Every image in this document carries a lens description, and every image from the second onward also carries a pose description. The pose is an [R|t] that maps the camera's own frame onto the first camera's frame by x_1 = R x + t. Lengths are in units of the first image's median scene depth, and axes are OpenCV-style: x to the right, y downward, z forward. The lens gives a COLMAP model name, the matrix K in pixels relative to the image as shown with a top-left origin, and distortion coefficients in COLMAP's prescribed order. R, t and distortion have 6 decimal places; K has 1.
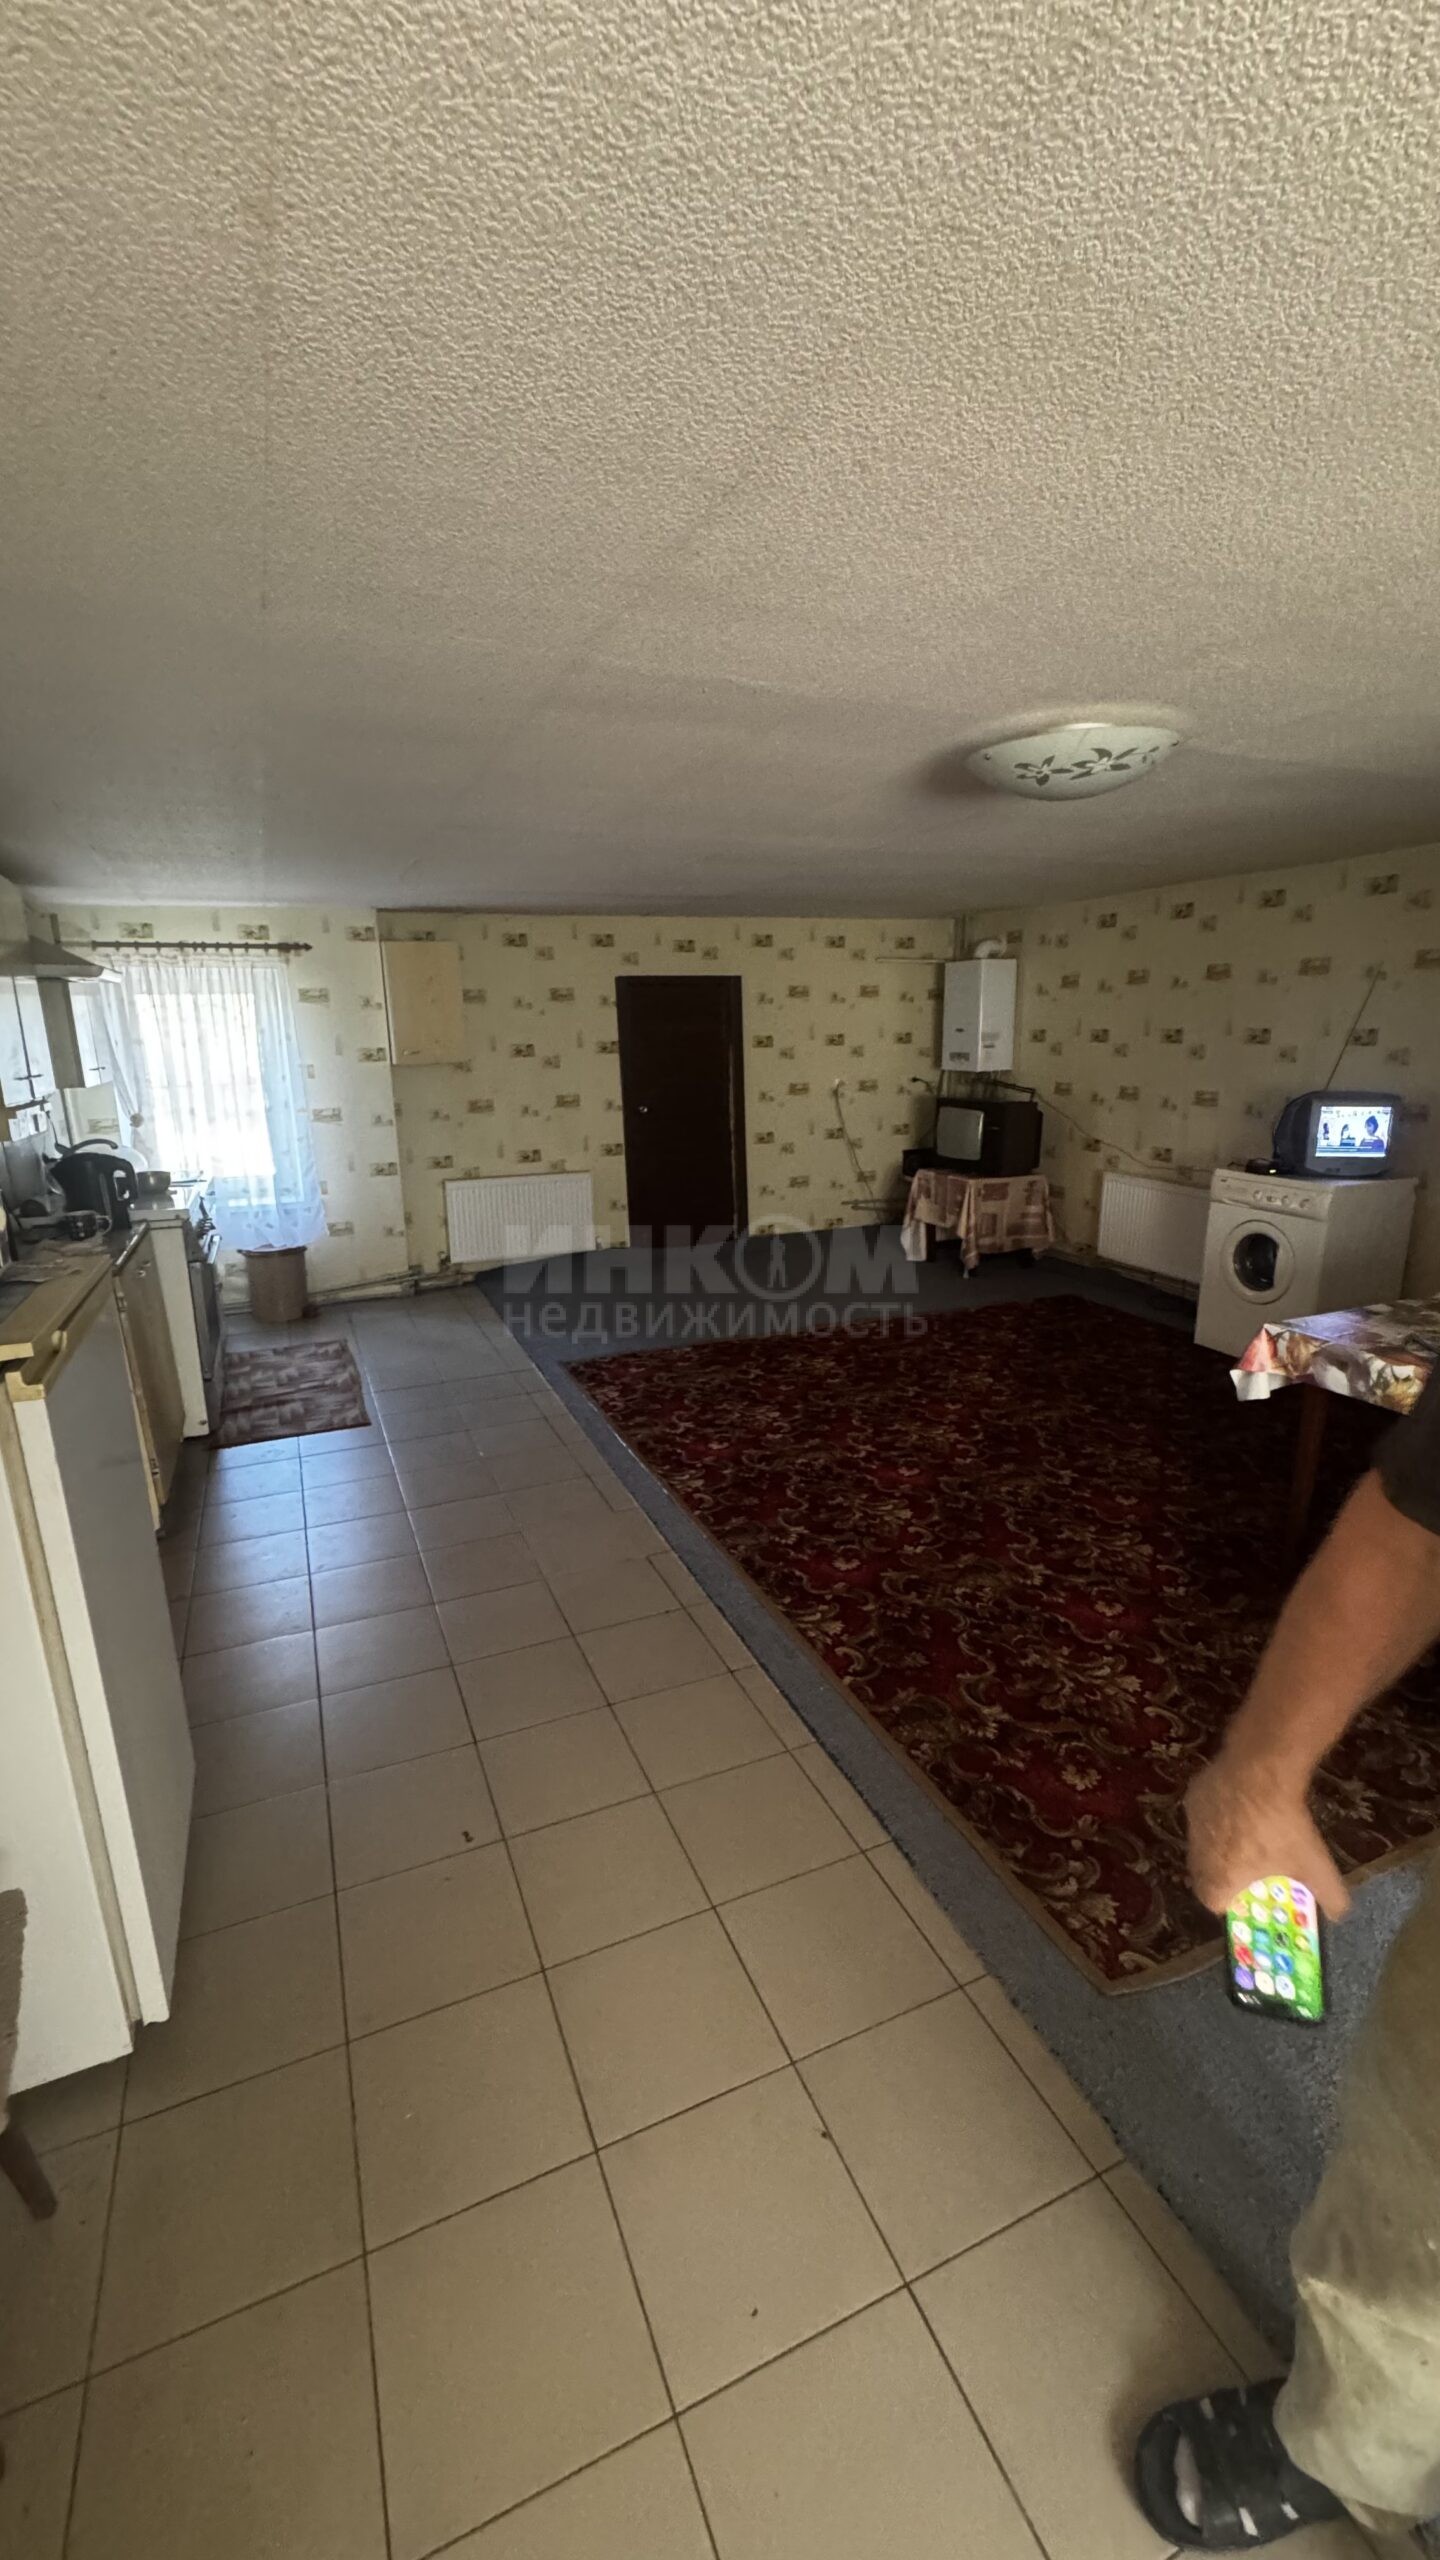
lens RADIAL K [[1028.6, 0, 715.4], [0, 1028.6, 1283.7], [0, 0, 1]] dist [0.003304, -0.000107]
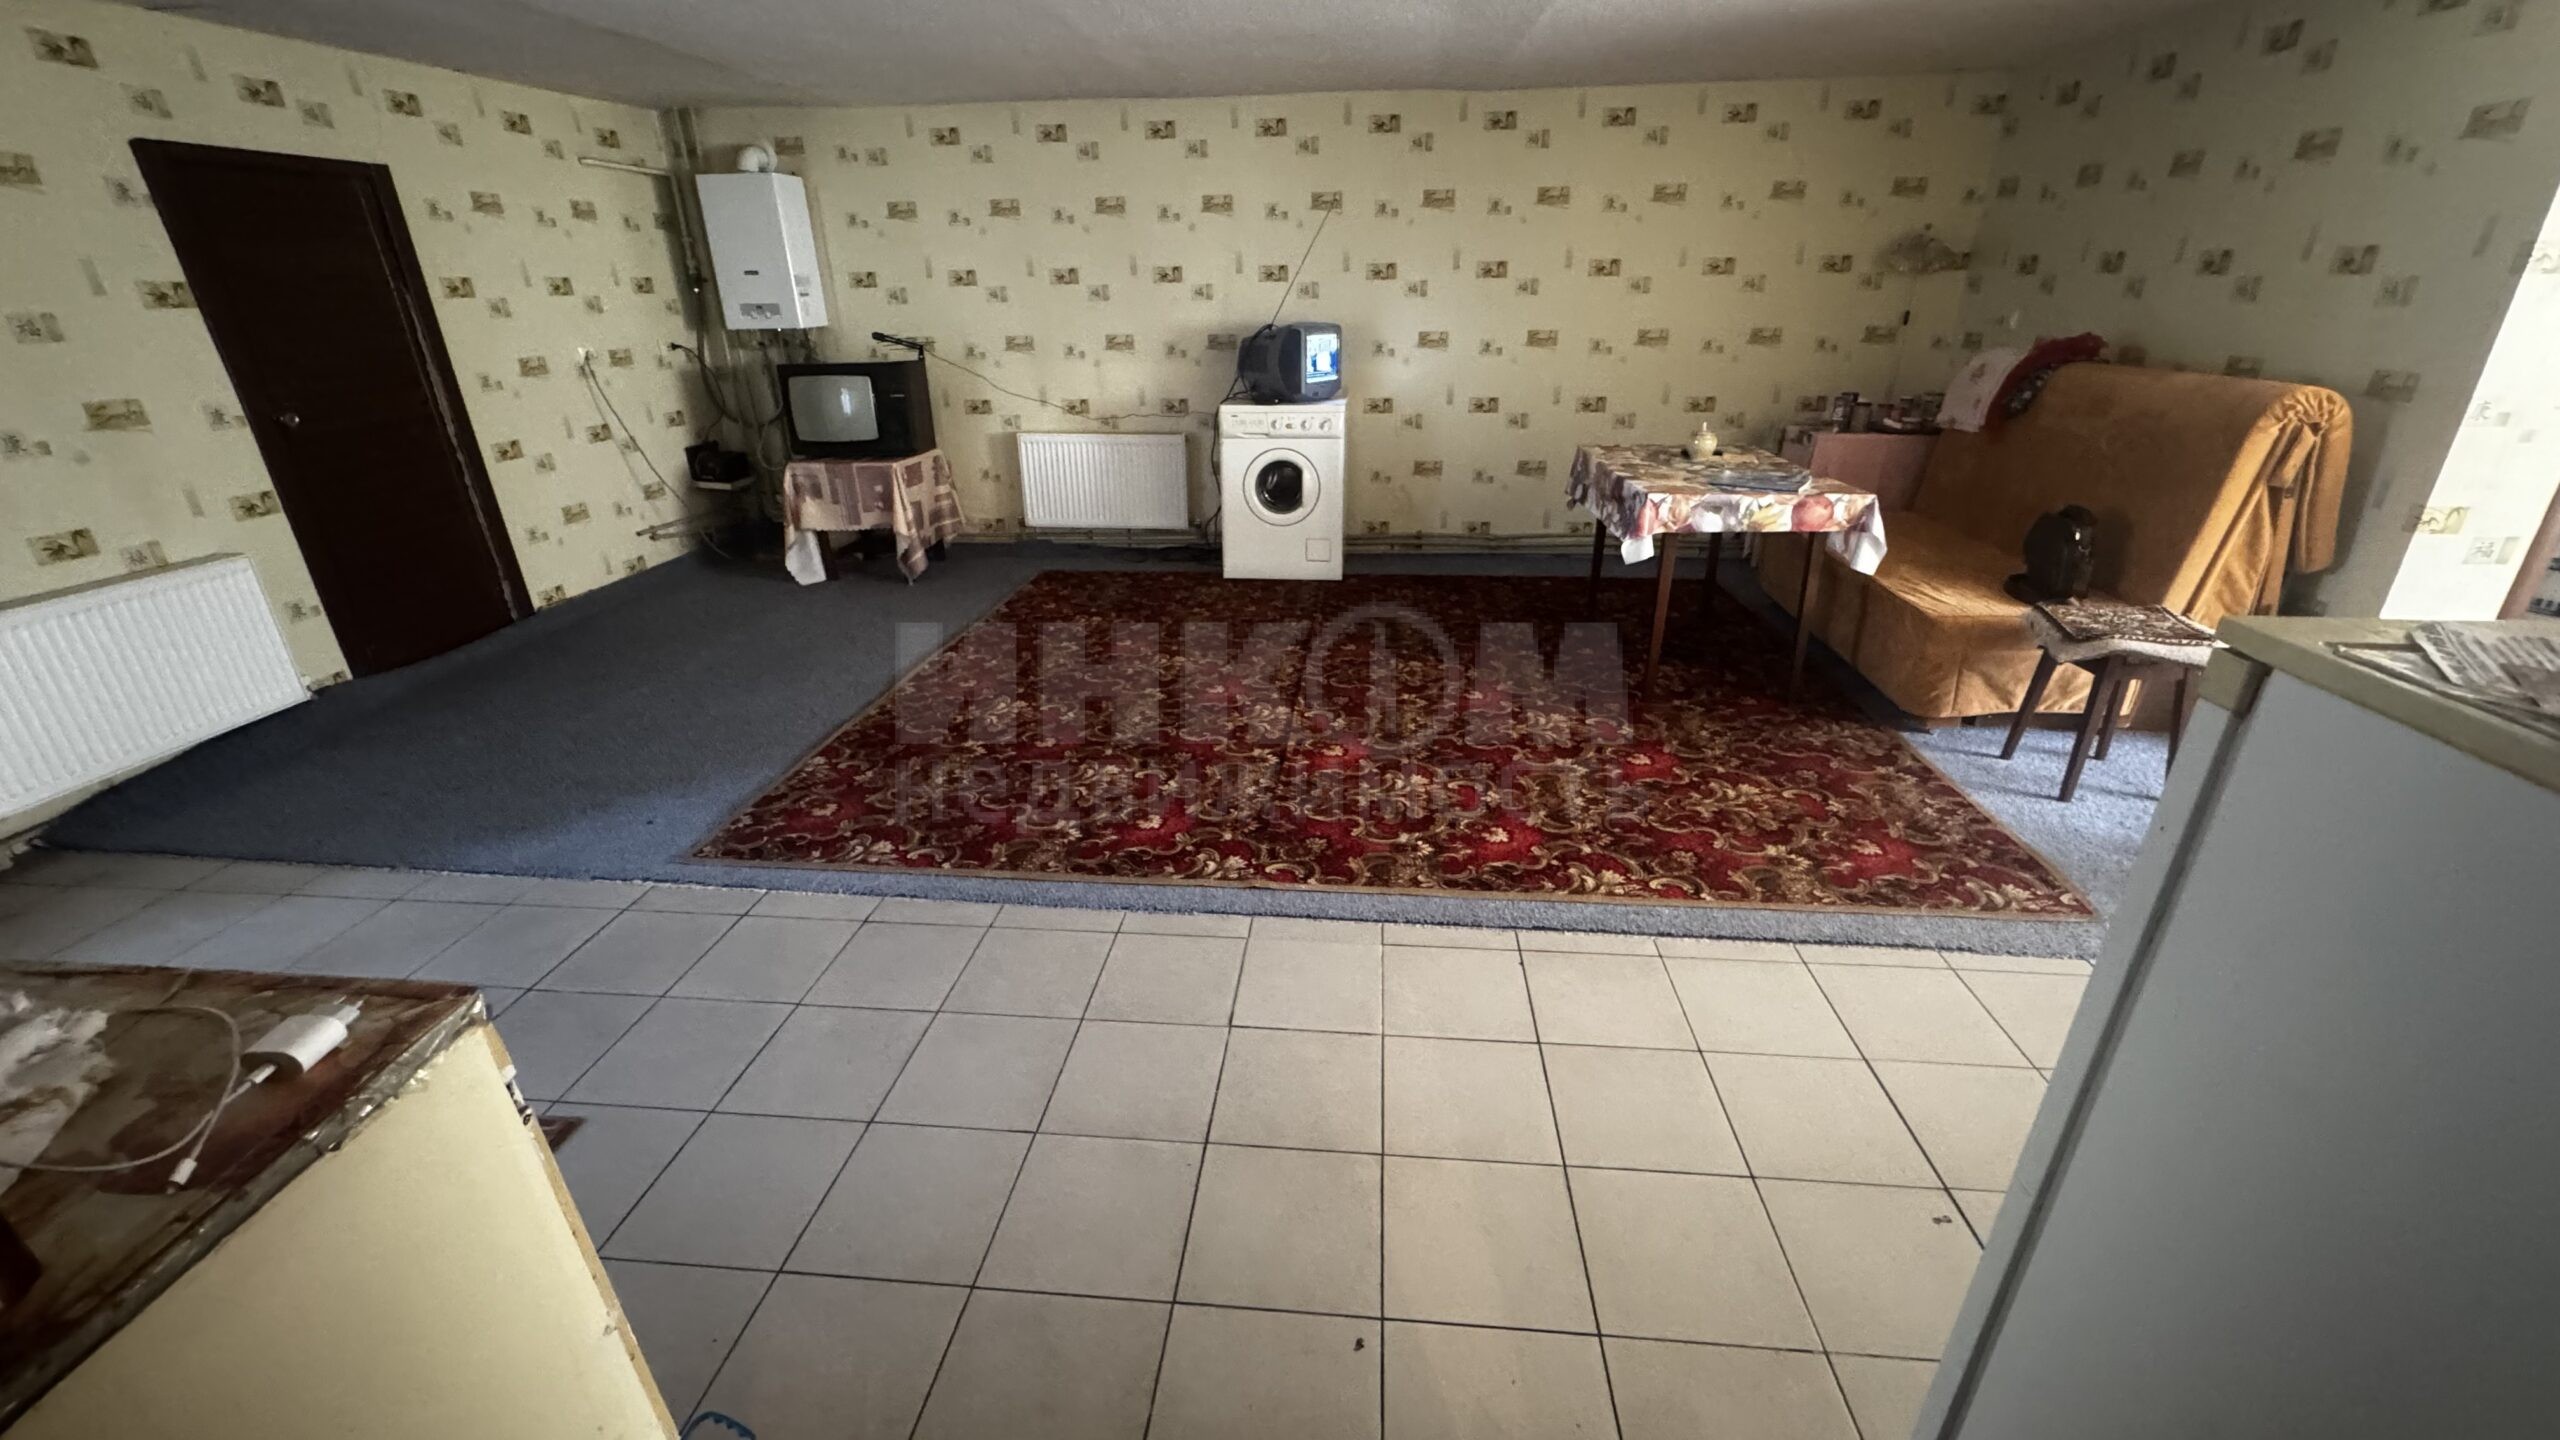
lens RADIAL K [[1028.6, 0, 1274.7], [0, 1028.6, 723.9], [0, 0, 1]] dist [0.003304, -0.000107]
pose [[0.480019, -0.340218, 0.808600, -0.322095], [0.221283, 0.938888, 0.263674, -0.053172], [-0.848891, 0.052360, 0.525968, 0.313099]]
